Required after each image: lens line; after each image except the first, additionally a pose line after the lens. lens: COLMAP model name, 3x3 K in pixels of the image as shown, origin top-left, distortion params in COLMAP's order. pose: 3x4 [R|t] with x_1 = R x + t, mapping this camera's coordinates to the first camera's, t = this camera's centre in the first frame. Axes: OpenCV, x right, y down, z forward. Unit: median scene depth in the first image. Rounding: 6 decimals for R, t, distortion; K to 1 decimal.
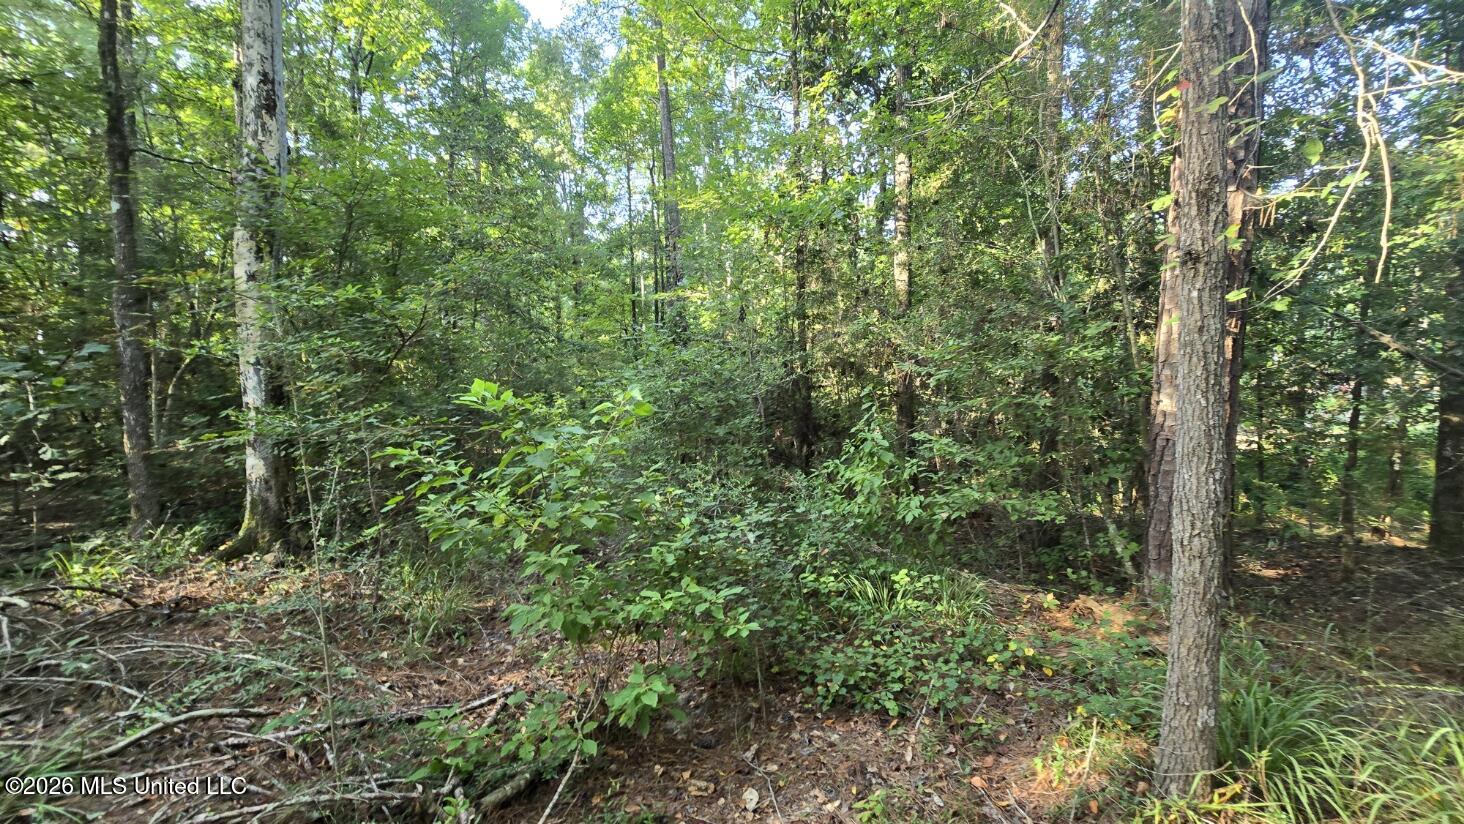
lens RADIAL K [[600.6, 0, 724.3], [0, 600.6, 422.0], [0, 0, 1]] dist [-0.005424, -0.000968]
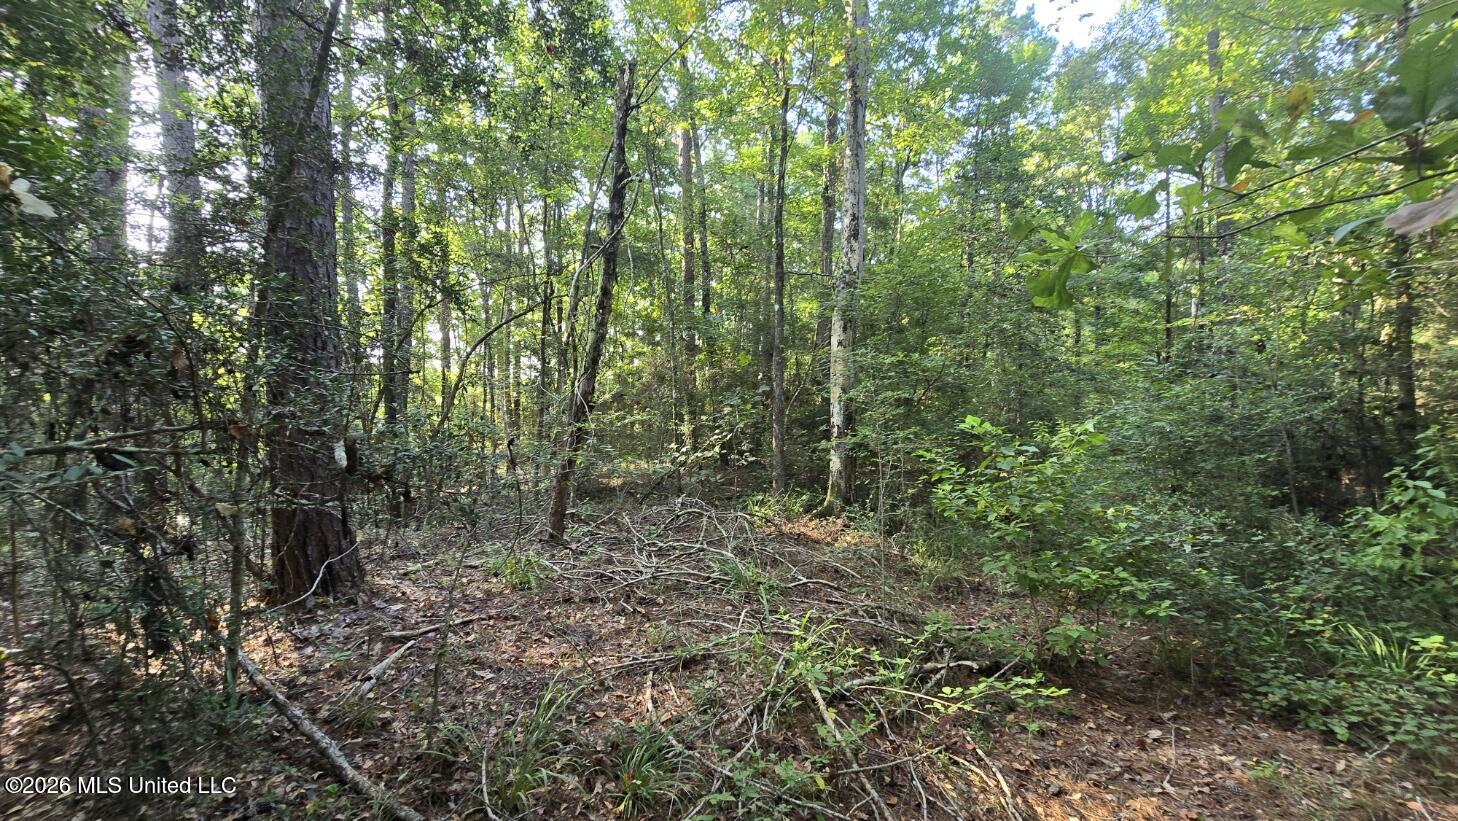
lens RADIAL K [[598.1, 0, 730.1], [0, 598.1, 415.4], [0, 0, 1]] dist [-0.005424, -0.000968]
pose [[0.696625, 0.026181, -0.716958, 0.149325], [-0.063604, 0.997653, -0.025369, 0.007540], [0.714610, 0.063274, 0.696655, -0.301726]]
